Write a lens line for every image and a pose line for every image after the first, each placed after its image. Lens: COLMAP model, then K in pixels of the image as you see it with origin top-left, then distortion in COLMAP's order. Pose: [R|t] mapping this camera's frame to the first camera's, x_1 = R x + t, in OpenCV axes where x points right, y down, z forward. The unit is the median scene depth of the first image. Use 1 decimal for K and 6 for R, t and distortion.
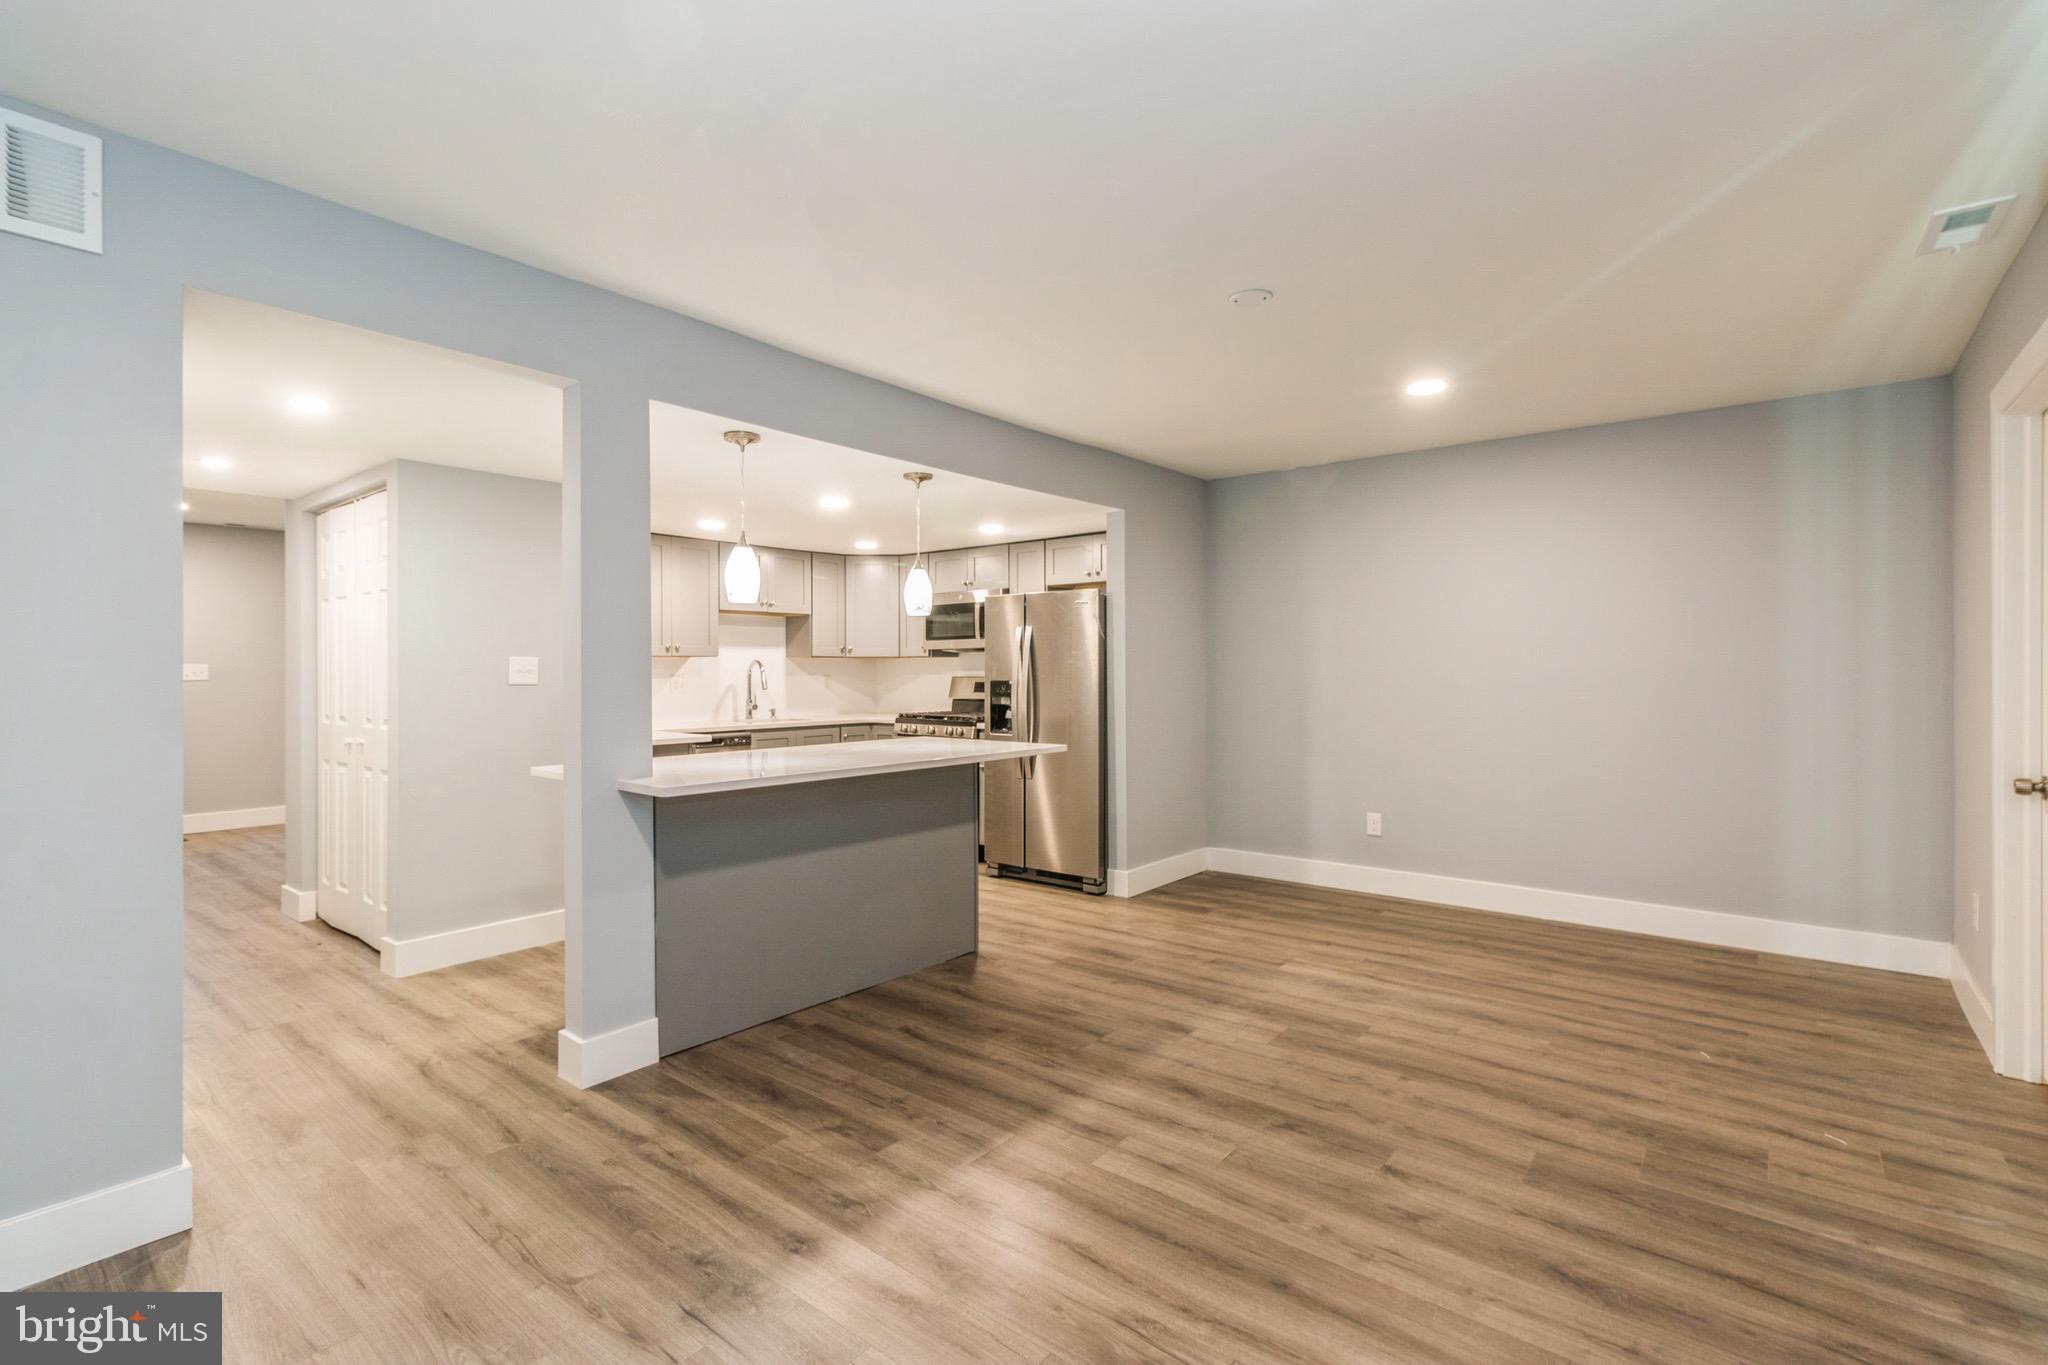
lens RADIAL K [[941.7, 0, 1028.6], [0, 941.7, 673.5], [0, 0, 1]] dist [0.002342, 0.000508]
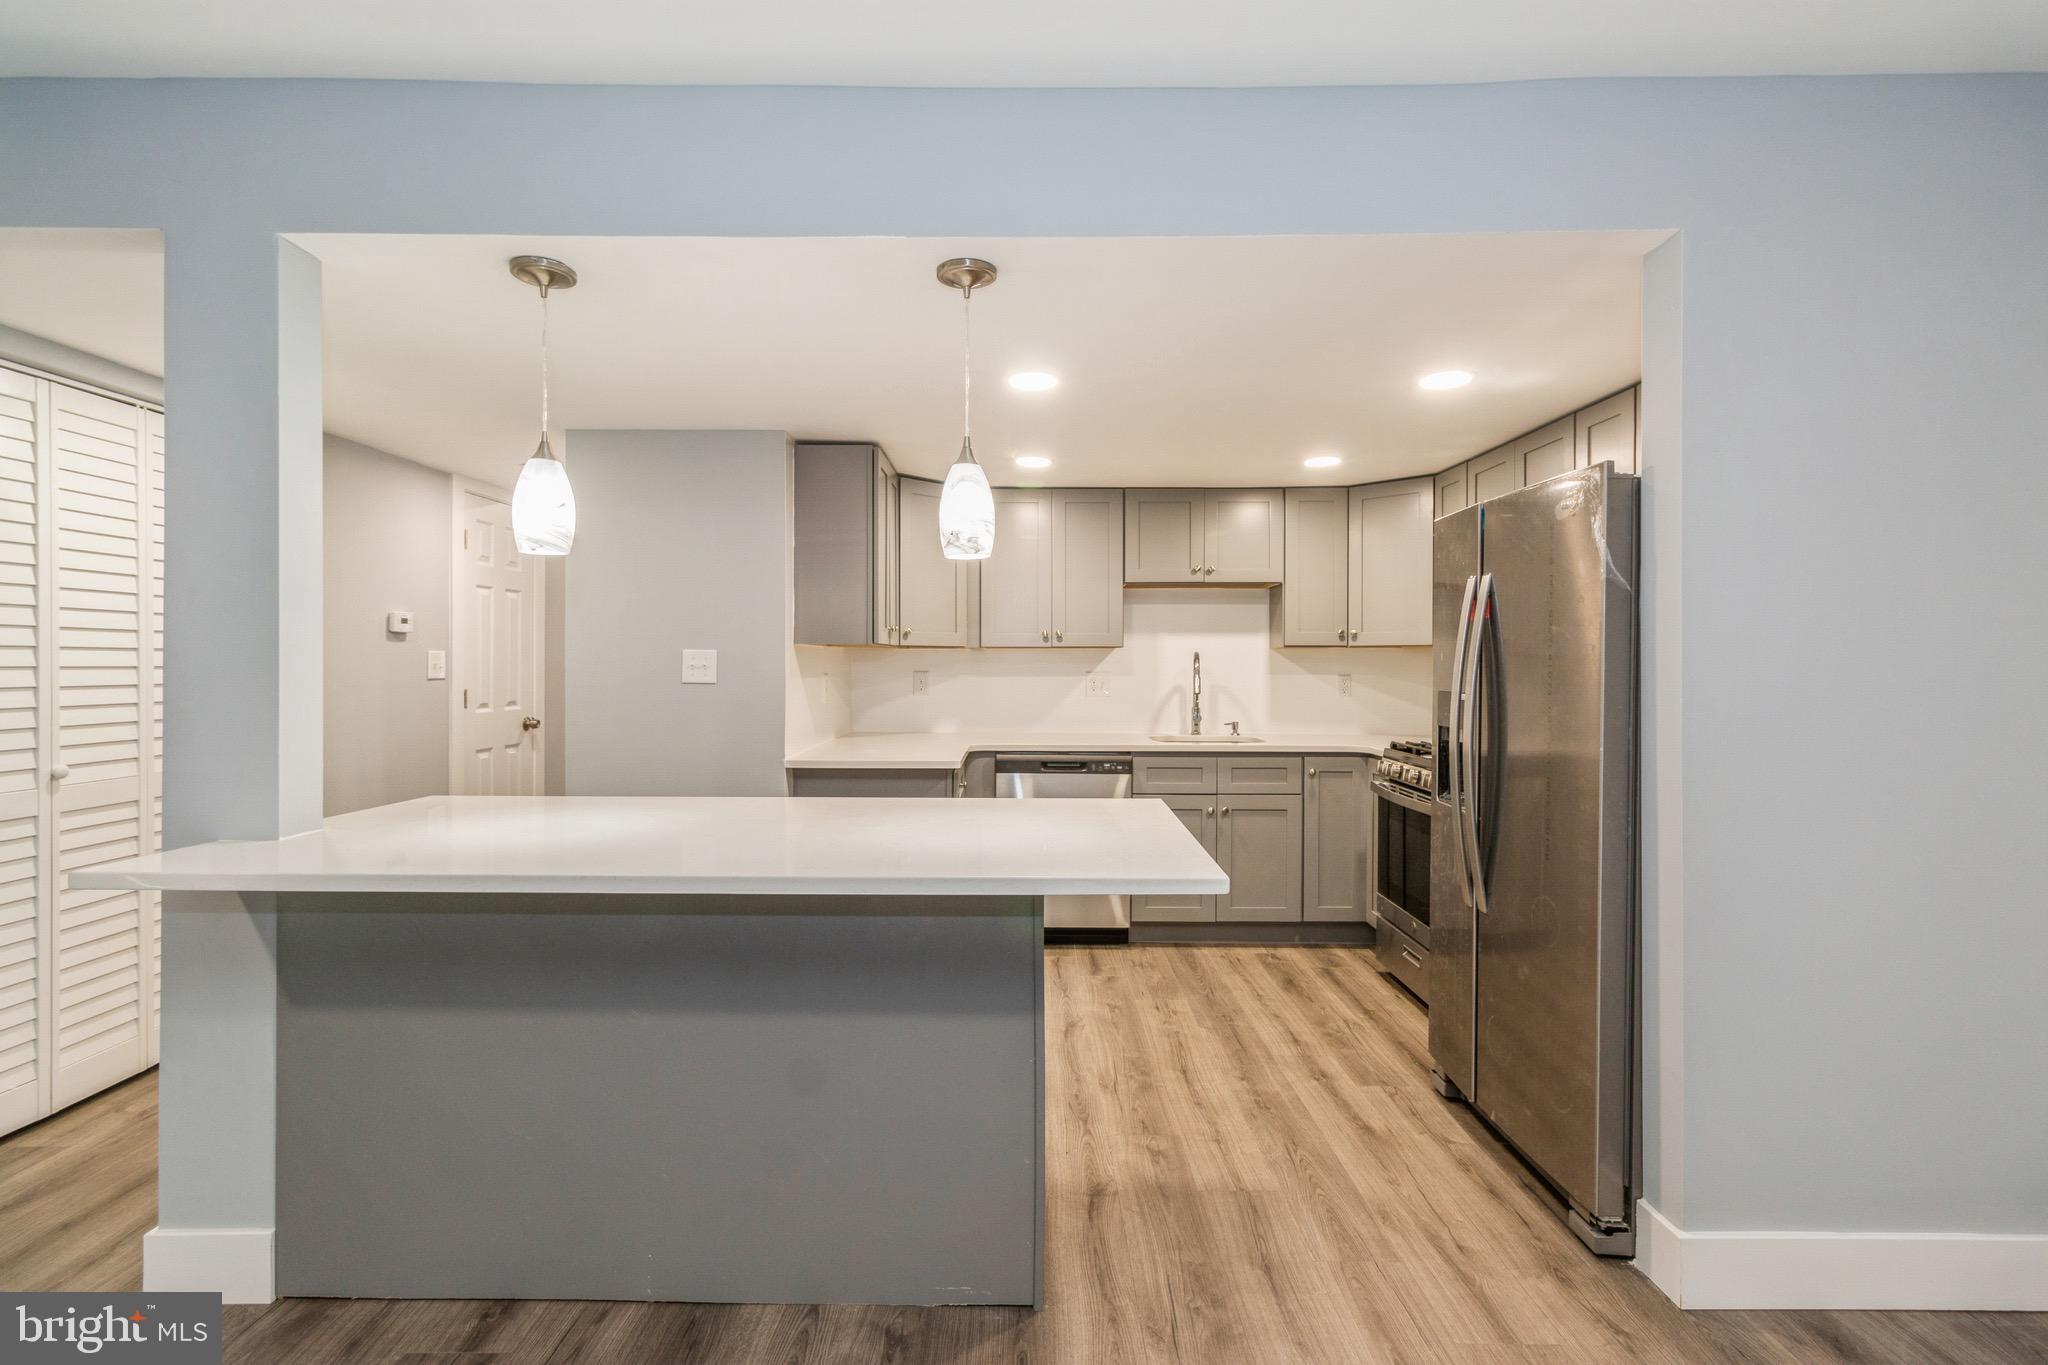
lens RADIAL K [[941.7, 0, 1028.6], [0, 941.7, 673.5], [0, 0, 1]] dist [0.002342, 0.000508]
pose [[0.621347, 0.013079, -0.783426, 0.428393], [-0.006286, 0.999912, 0.011708, -0.012044], [0.783510, -0.002350, 0.621375, 1.087032]]
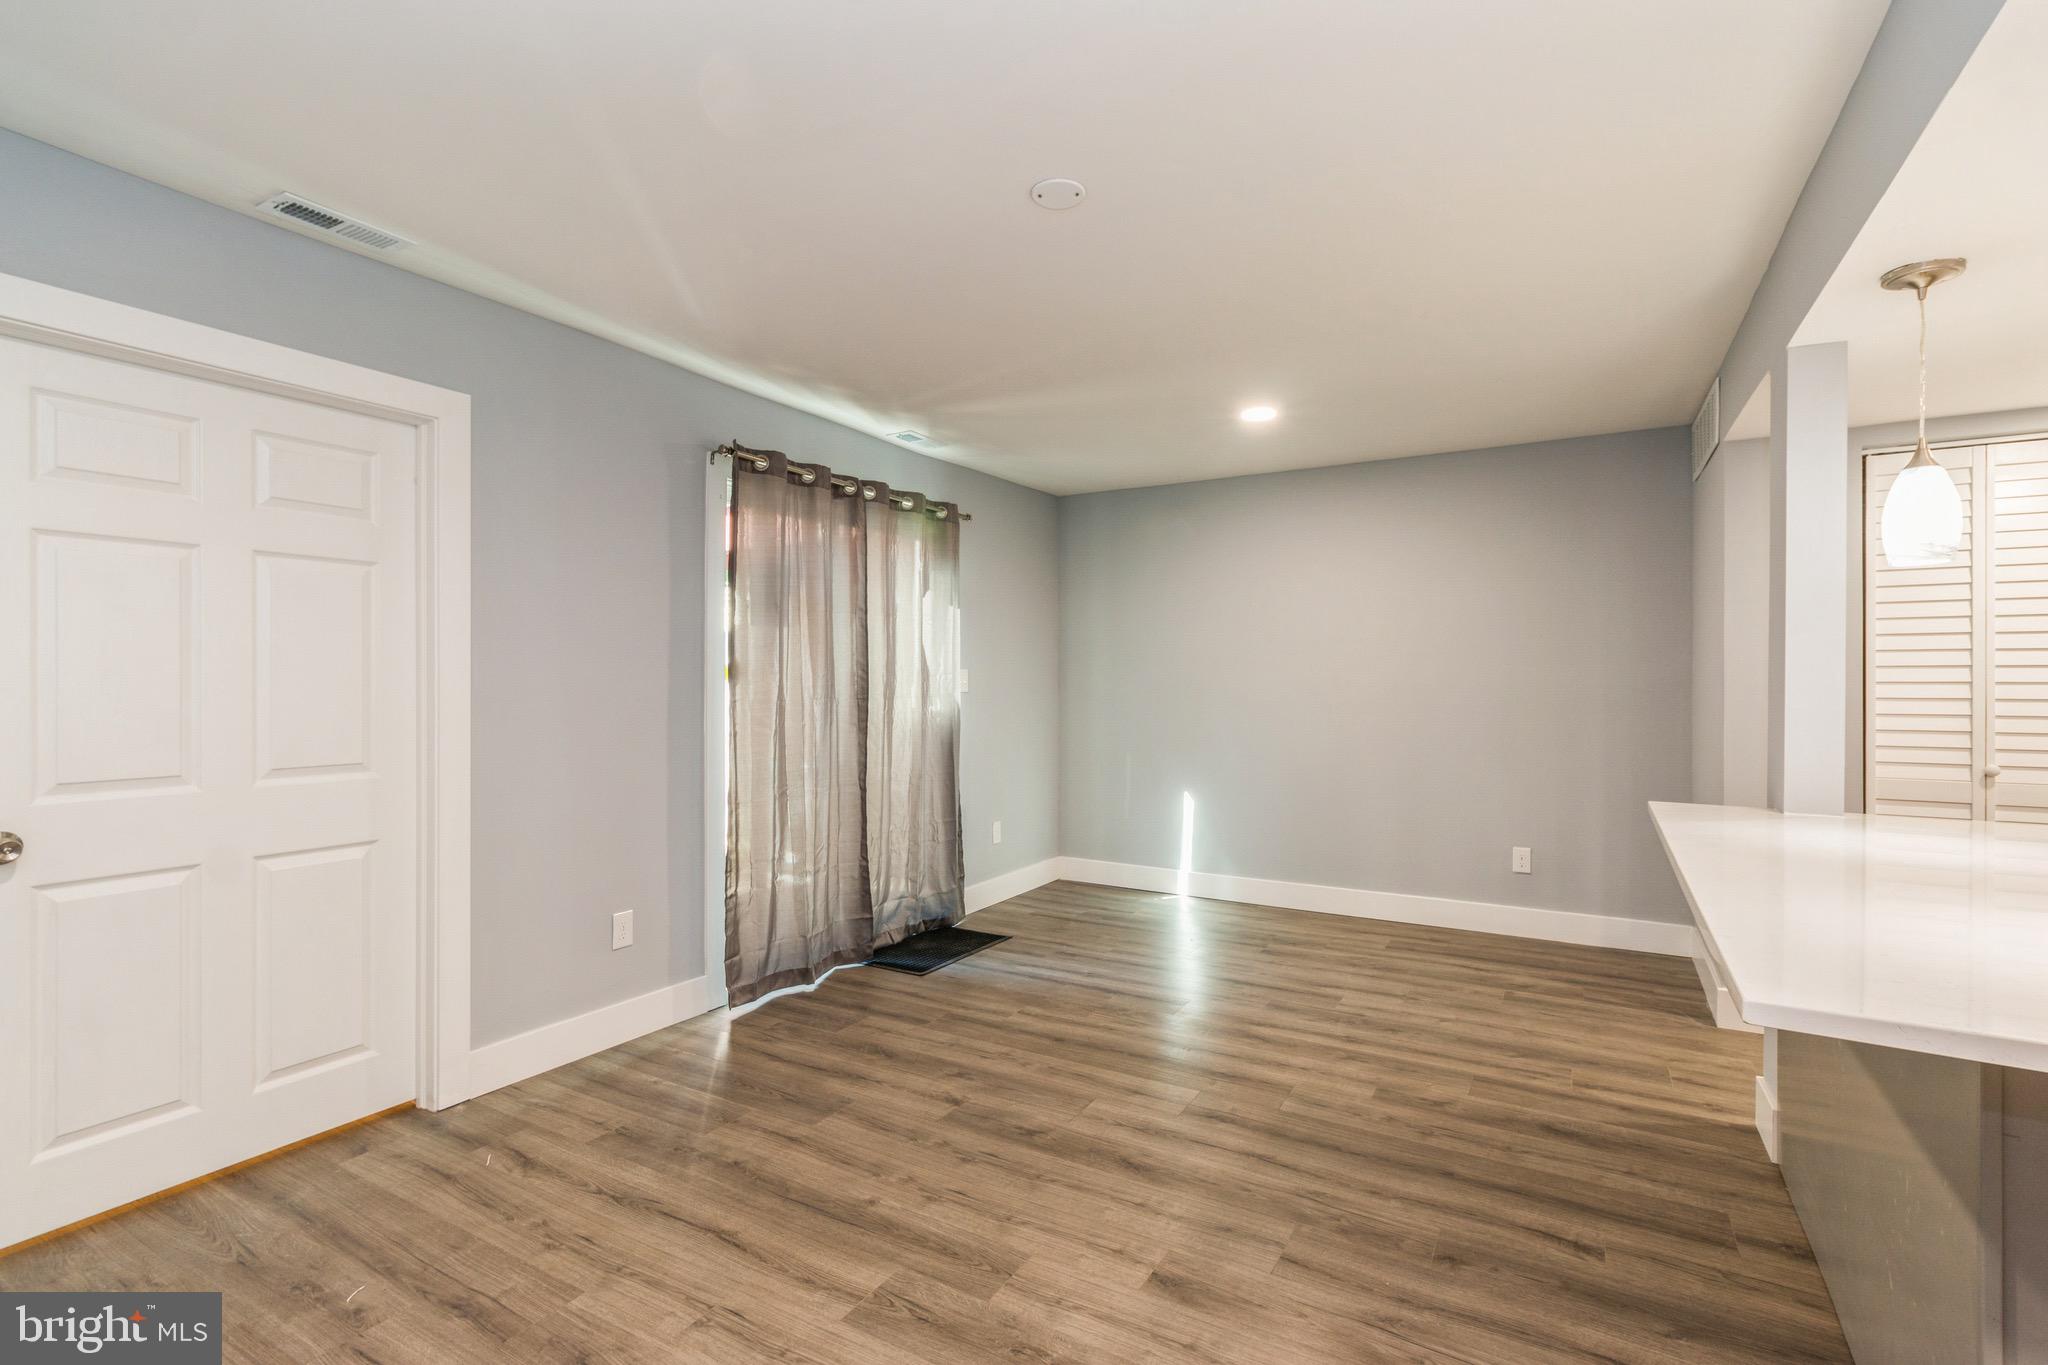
lens RADIAL K [[941.7, 0, 1028.6], [0, 941.7, 673.5], [0, 0, 1]] dist [0.002342, 0.000508]
pose [[-0.989109, 0.001742, -0.147174, 0.393220], [0.002385, 0.999988, -0.004190, -0.010612], [0.147165, -0.004496, -0.989102, 1.848812]]
